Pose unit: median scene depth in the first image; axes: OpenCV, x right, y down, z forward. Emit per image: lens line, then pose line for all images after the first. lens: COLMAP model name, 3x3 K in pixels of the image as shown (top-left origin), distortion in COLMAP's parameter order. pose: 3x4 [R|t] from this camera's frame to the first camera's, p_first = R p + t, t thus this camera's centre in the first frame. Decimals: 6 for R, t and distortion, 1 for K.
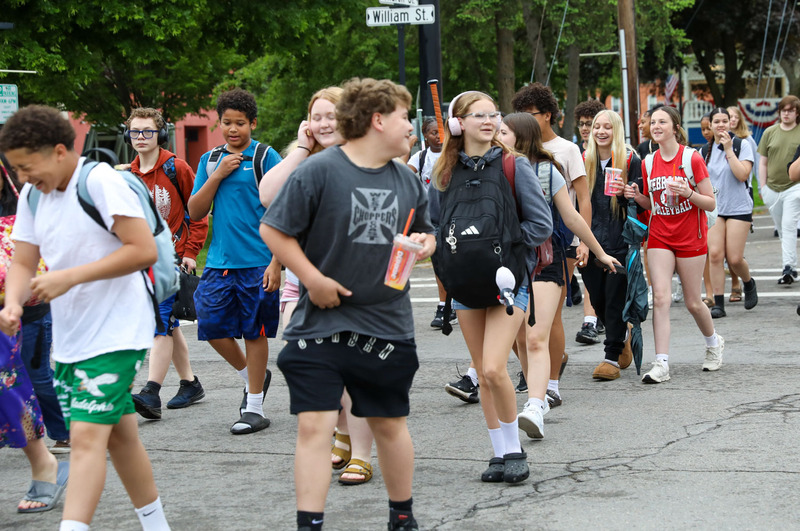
lens RADIAL K [[1581.9, 0, 408.0], [0, 1581.9, 266.5], [0, 0, 1]] dist [0.368475, 0.000000]
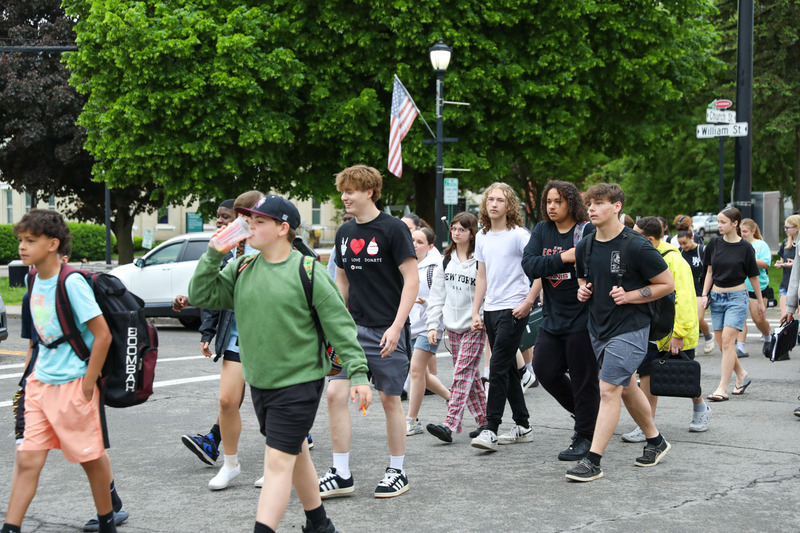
lens RADIAL K [[1525.7, 0, 402.6], [0, 1525.7, 260.5], [0, 0, 1]] dist [0.107561, 0.000000]
pose [[0.971586, 0.037663, -0.233670, 0.041818], [-0.039220, 0.999229, -0.002020, -0.029375], [0.233414, 0.011127, 0.972314, -0.373483]]
